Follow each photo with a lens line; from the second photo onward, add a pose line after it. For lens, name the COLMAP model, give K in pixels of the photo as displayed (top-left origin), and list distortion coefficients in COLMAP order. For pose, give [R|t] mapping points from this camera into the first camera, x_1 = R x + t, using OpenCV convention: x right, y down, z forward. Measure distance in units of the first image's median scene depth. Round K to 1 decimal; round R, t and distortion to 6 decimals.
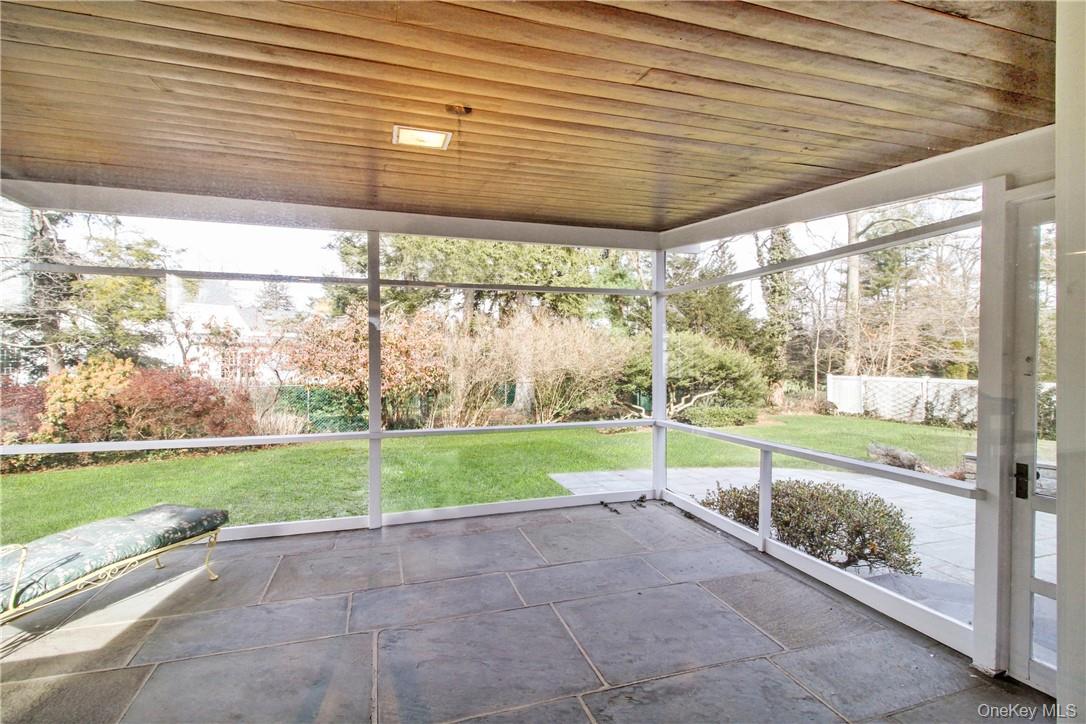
lens RADIAL K [[516.1, 0, 541.8], [0, 516.1, 360.4], [0, 0, 1]] dist [0.014039, -0.013204]
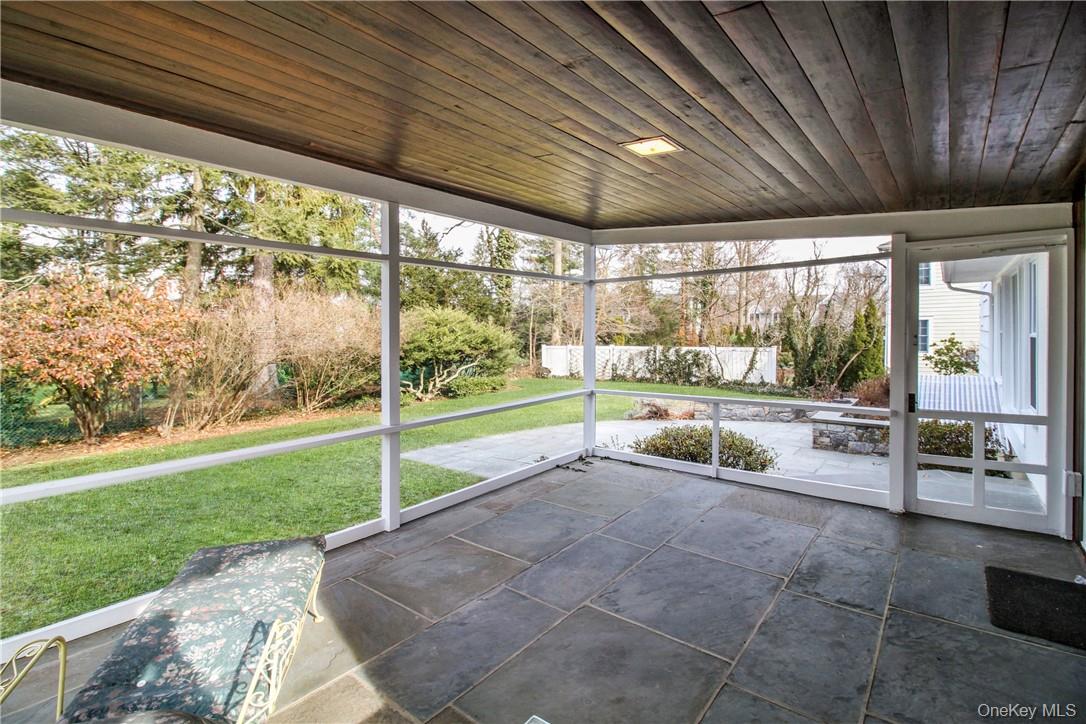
lens RADIAL K [[504.4, 0, 533.5], [0, 504.4, 339.0], [0, 0, 1]] dist [-0.003953, -0.000482]
pose [[0.839708, -0.019864, 0.542675, -0.136079], [0.014887, 0.999797, 0.013560, -0.004422], [-0.542834, -0.003307, 0.839833, 0.028134]]
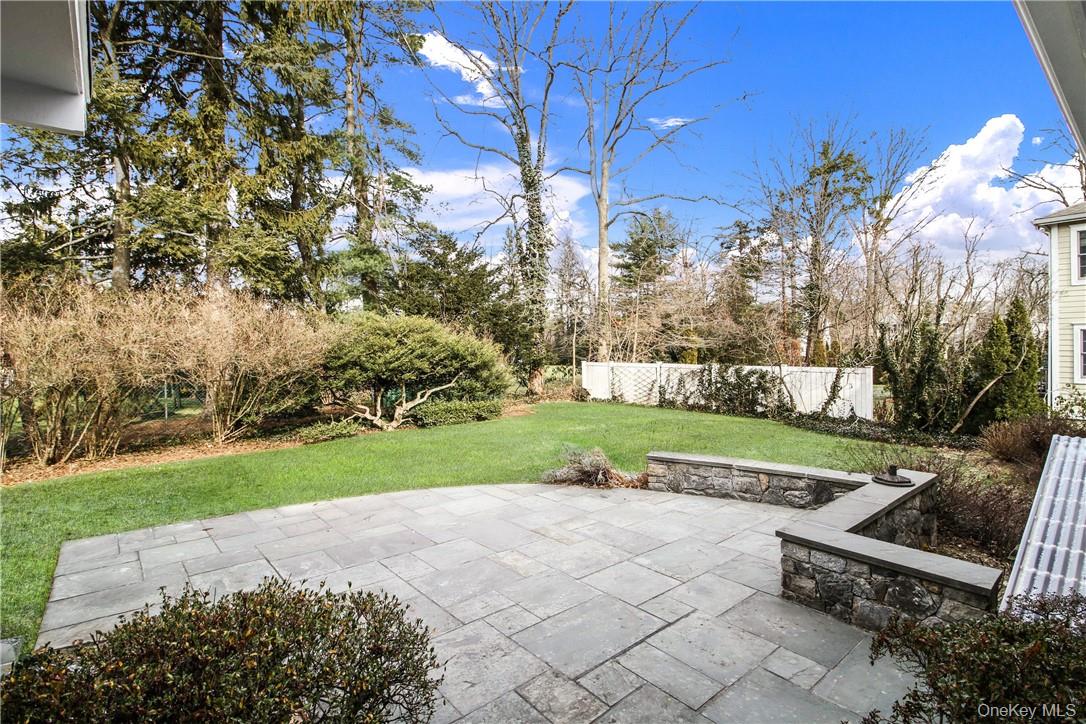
lens RADIAL K [[523.8, 0, 551.5], [0, 523.8, 344.1], [0, 0, 1]] dist [-0.003033, -0.000757]
pose [[0.924386, -0.007395, 0.381386, 0.142405], [0.010600, 0.999924, -0.006303, -0.000559], [-0.381311, 0.009869, 0.924394, 0.105186]]
